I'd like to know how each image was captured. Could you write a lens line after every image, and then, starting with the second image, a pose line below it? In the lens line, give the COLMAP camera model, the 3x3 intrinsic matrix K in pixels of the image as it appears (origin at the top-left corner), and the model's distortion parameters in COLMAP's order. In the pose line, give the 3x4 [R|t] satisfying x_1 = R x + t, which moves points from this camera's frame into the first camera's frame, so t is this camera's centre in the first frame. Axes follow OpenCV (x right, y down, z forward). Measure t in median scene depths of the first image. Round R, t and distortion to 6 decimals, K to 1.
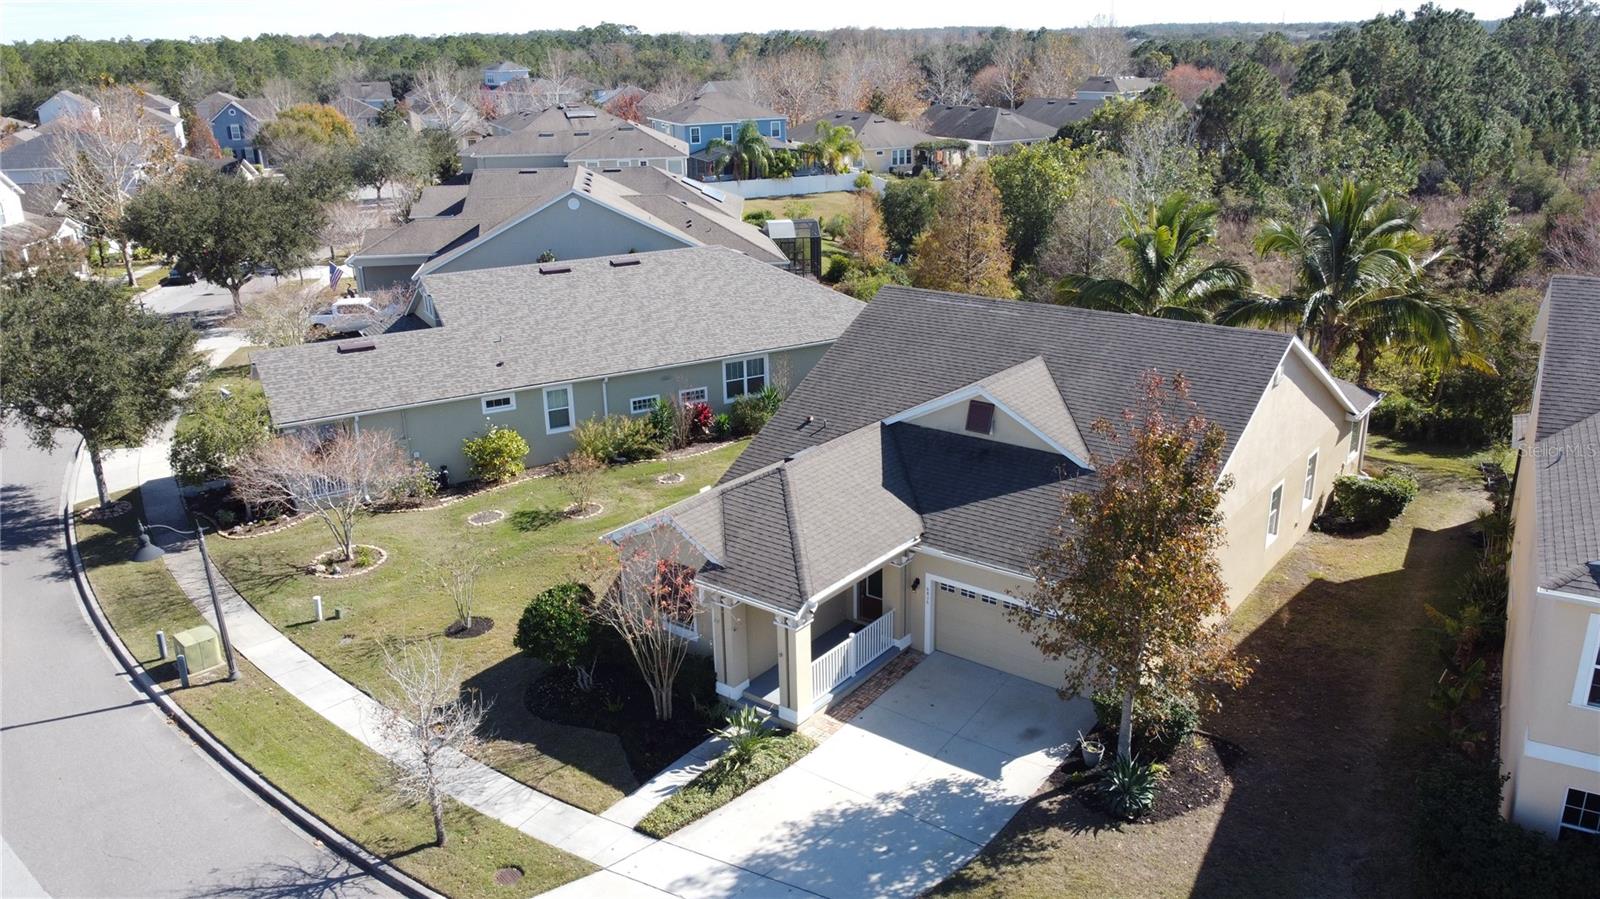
lens RADIAL K [[1211.7, 0, 794.9], [0, 1211.7, 449.0], [0, 0, 1]] dist [0.004721, -0.004558]
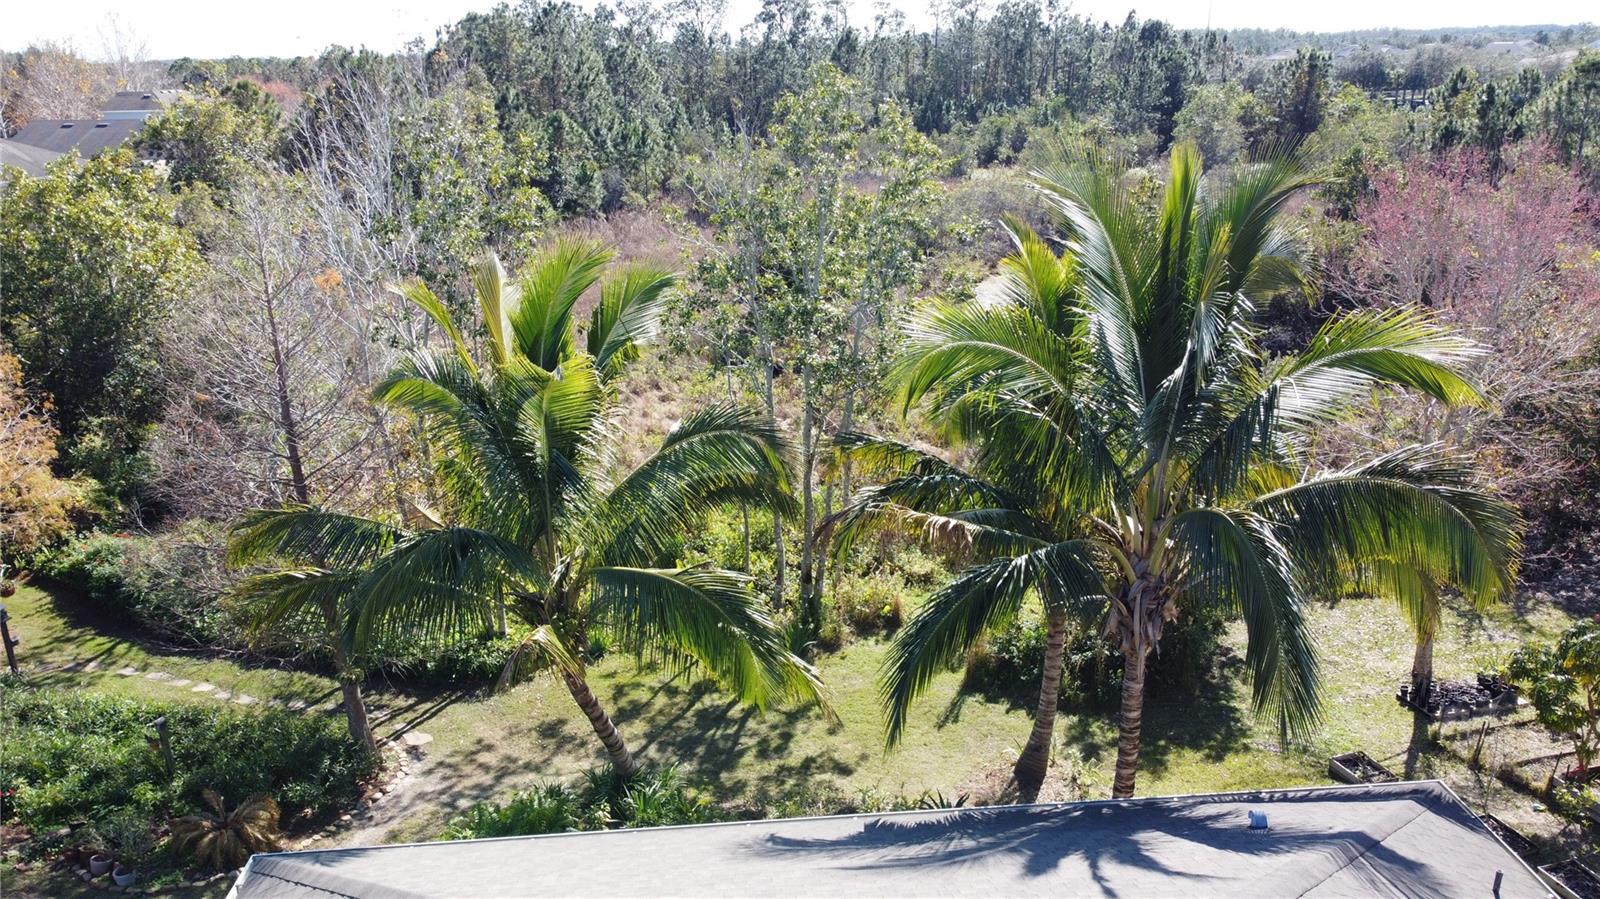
lens RADIAL K [[1211.7, 0, 801.3], [0, 1211.7, 446.1], [0, 0, 1]] dist [0.004721, -0.004558]
pose [[0.742847, -0.201761, 0.638335, 0.227090], [0.221009, 0.973956, 0.050648, -0.256809], [-0.631929, 0.103454, 0.768091, 1.149253]]
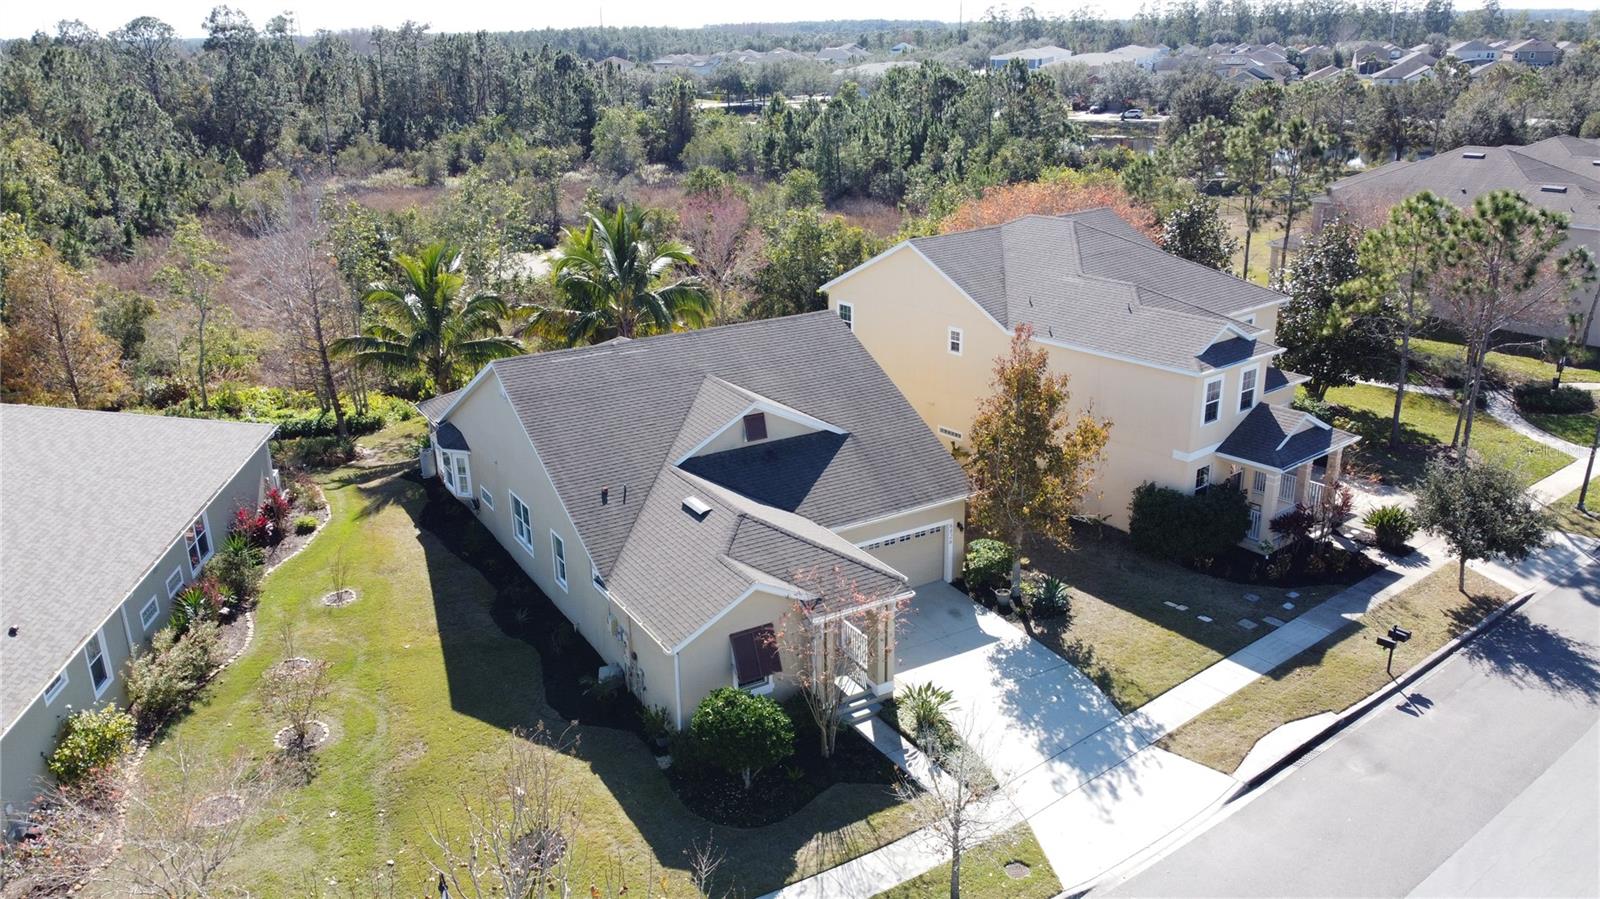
lens RADIAL K [[1211.7, 0, 800.4], [0, 1211.7, 449.7], [0, 0, 1]] dist [0.004721, -0.004558]
pose [[0.366518, -0.293521, 0.882899, -0.924160], [0.309741, 0.933299, 0.181694, -0.216781], [-0.877340, 0.206876, 0.432987, 0.472645]]
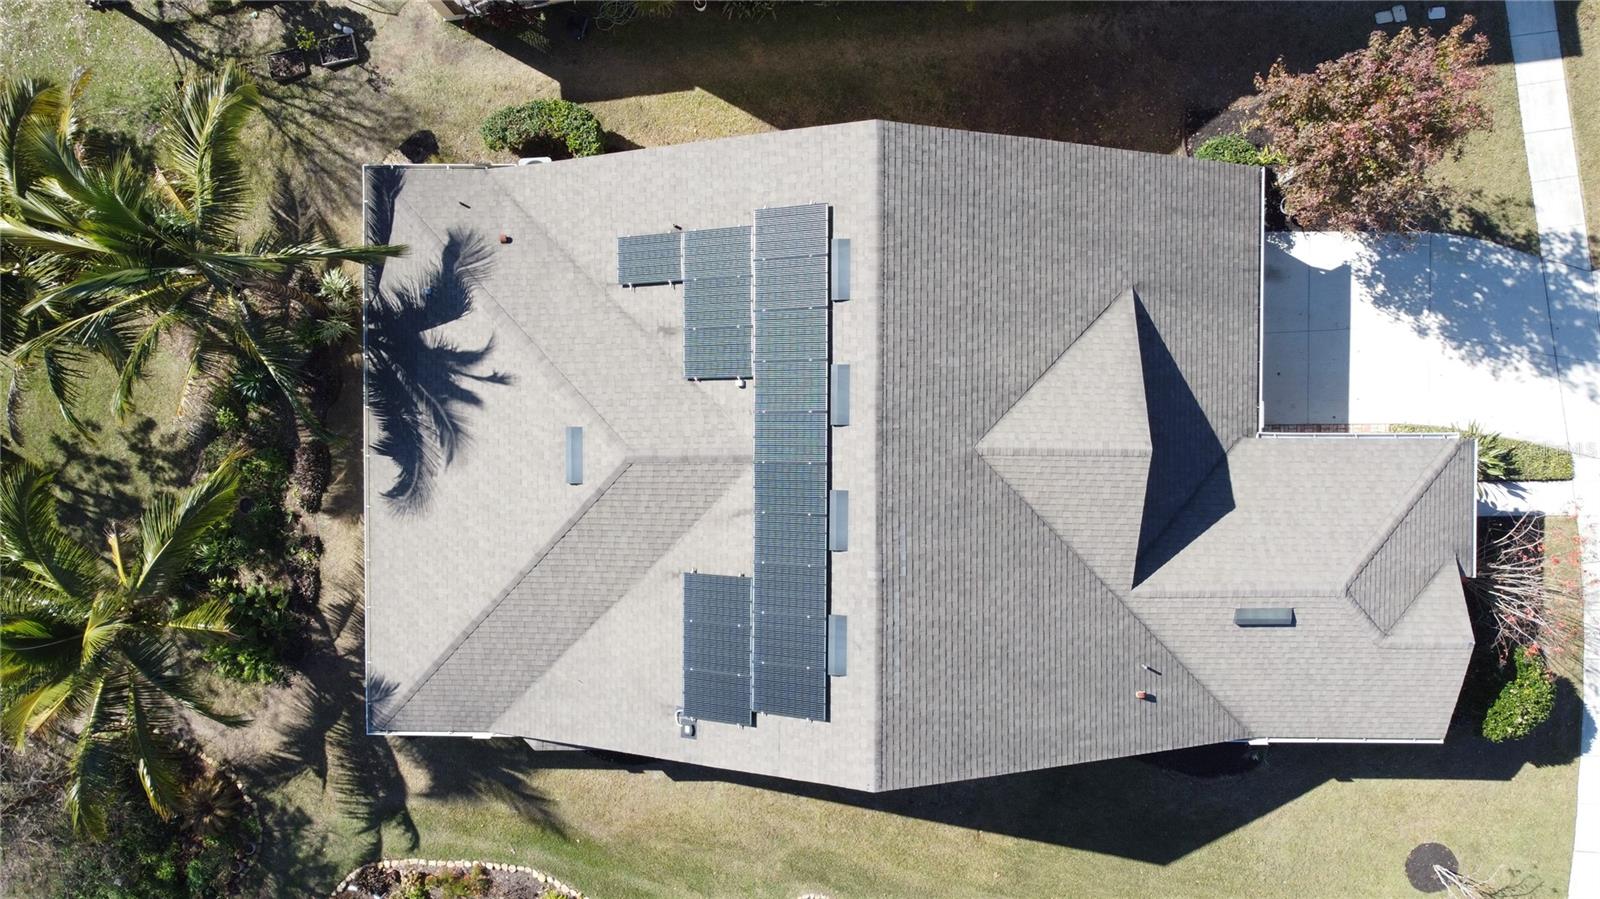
lens RADIAL K [[1211.7, 0, 796.4], [0, 1211.7, 440.6], [0, 0, 1]] dist [0.004721, -0.004558]
pose [[-0.612246, -0.790466, 0.017835, 0.287946], [0.294590, -0.207122, 0.932908, -0.857335], [-0.733738, 0.576424, 0.359673, 0.911706]]
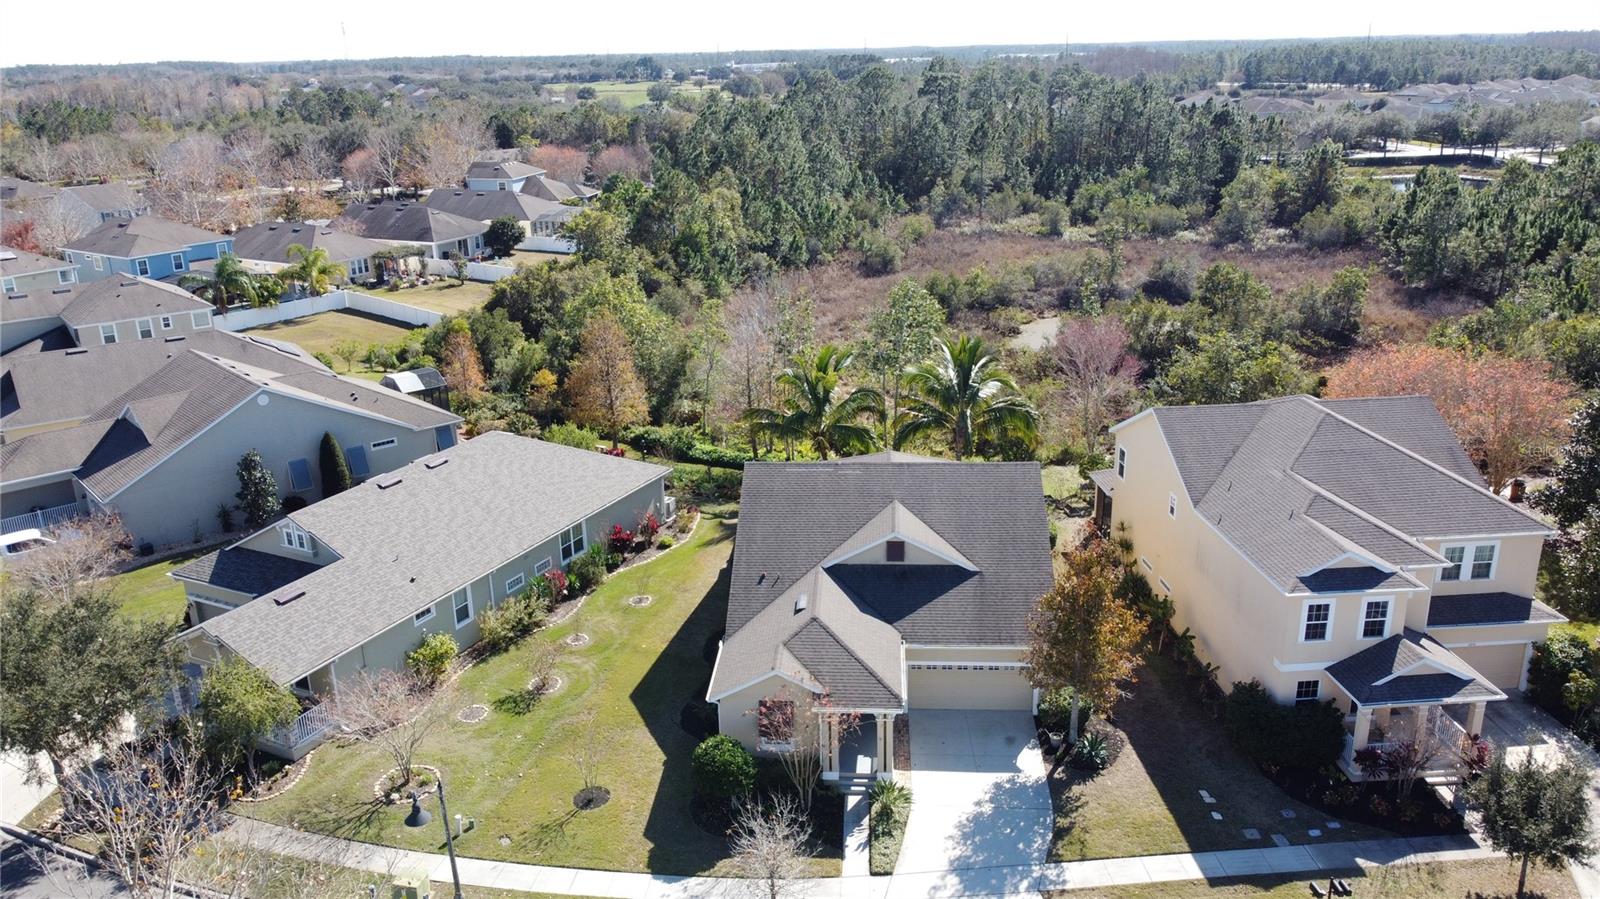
lens RADIAL K [[1211.7, 0, 797.5], [0, 1211.7, 453.3], [0, 0, 1]] dist [0.004721, -0.004558]
pose [[0.830306, -0.175425, 0.528978, -0.763006], [0.184797, 0.982130, 0.035638, -0.233781], [-0.525777, 0.068163, 0.847887, -0.240132]]
